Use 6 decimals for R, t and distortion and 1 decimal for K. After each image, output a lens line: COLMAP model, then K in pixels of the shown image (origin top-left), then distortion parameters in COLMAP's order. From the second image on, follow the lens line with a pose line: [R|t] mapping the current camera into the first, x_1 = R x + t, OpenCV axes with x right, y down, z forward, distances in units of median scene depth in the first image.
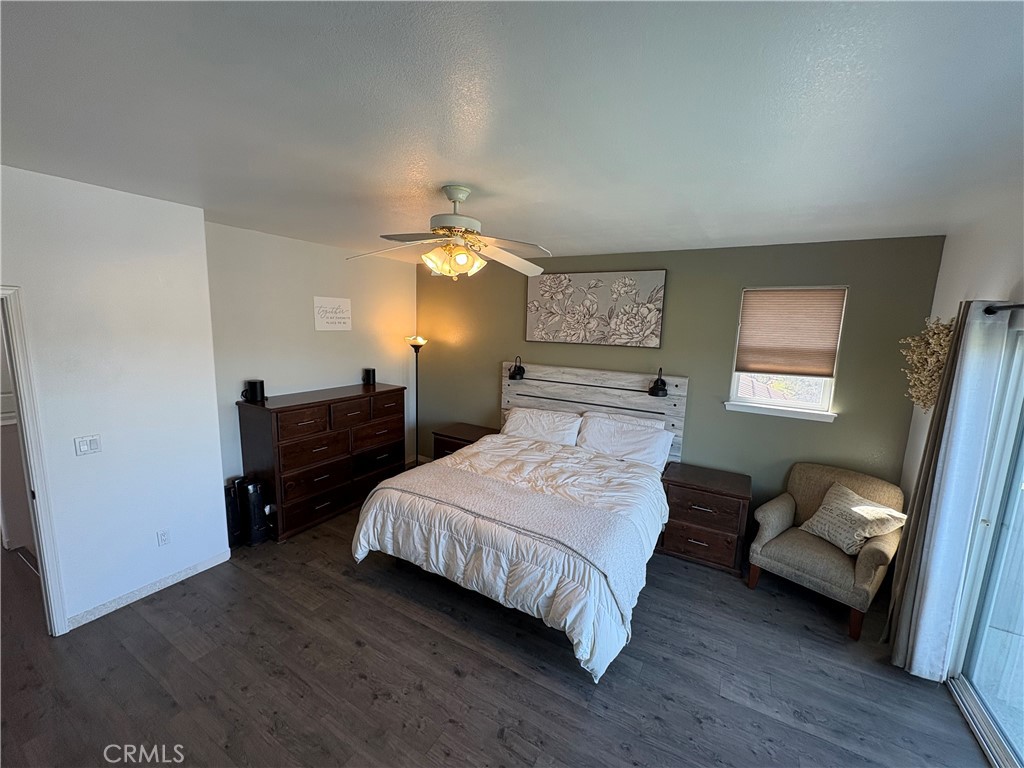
lens RADIAL K [[408.7, 0, 511.4], [0, 408.7, 385.2], [0, 0, 1]] dist [-0.001057, 0.000215]
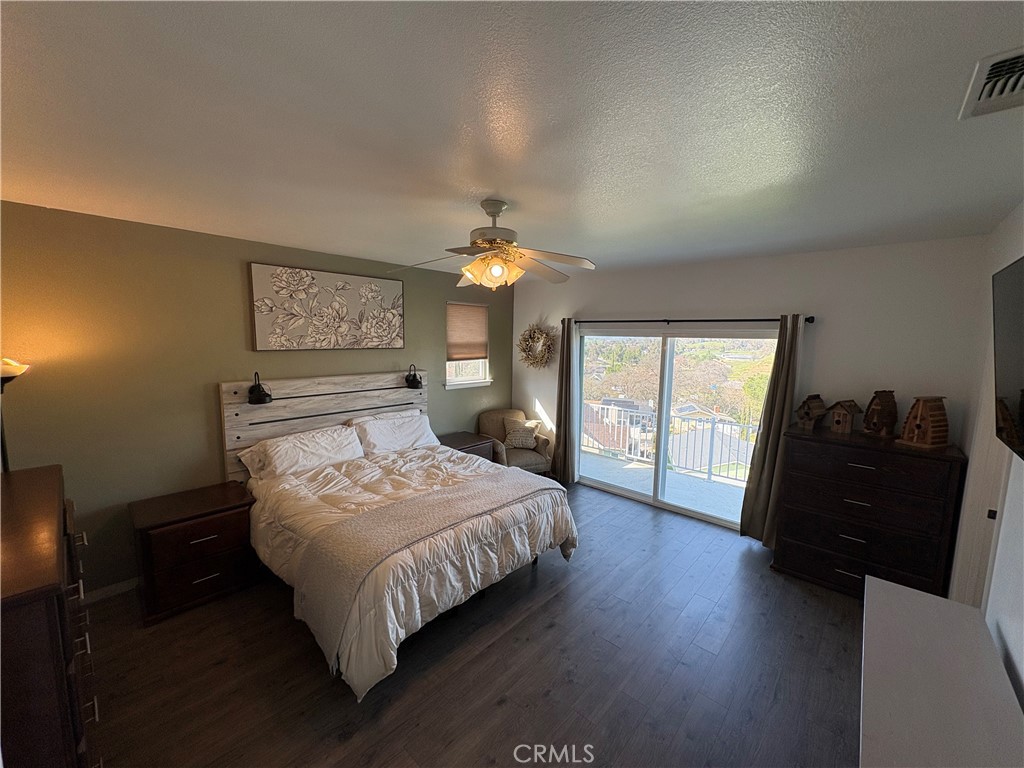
lens RADIAL K [[408.7, 0, 512.2], [0, 408.7, 383.6], [0, 0, 1]] dist [-0.001057, 0.000215]
pose [[0.207850, -0.143064, 0.967642, -0.694702], [0.137855, 0.983657, 0.115820, -0.082124], [-0.968398, 0.109321, 0.224175, 0.442544]]
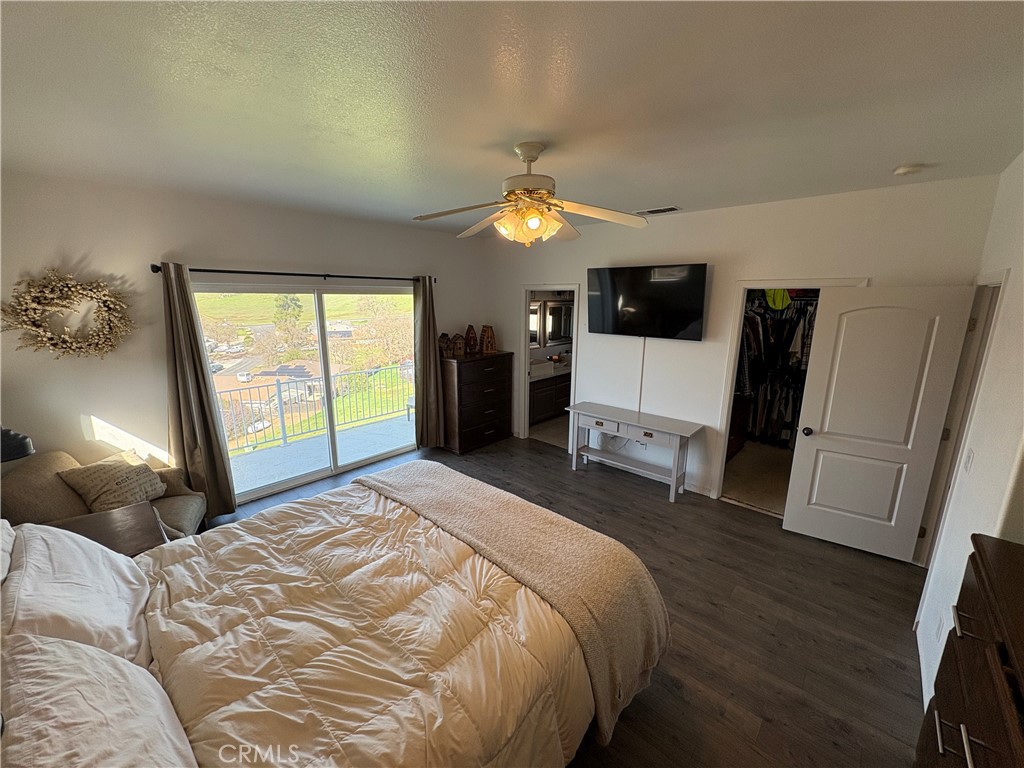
lens RADIAL K [[408.7, 0, 510.0], [0, 408.7, 382.2], [0, 0, 1]] dist [-0.001057, 0.000215]
pose [[-0.976542, -0.080893, 0.199557, -0.185839], [-0.004388, 0.934035, 0.357153, -0.179958], [-0.215284, 0.347899, -0.912479, 1.182386]]
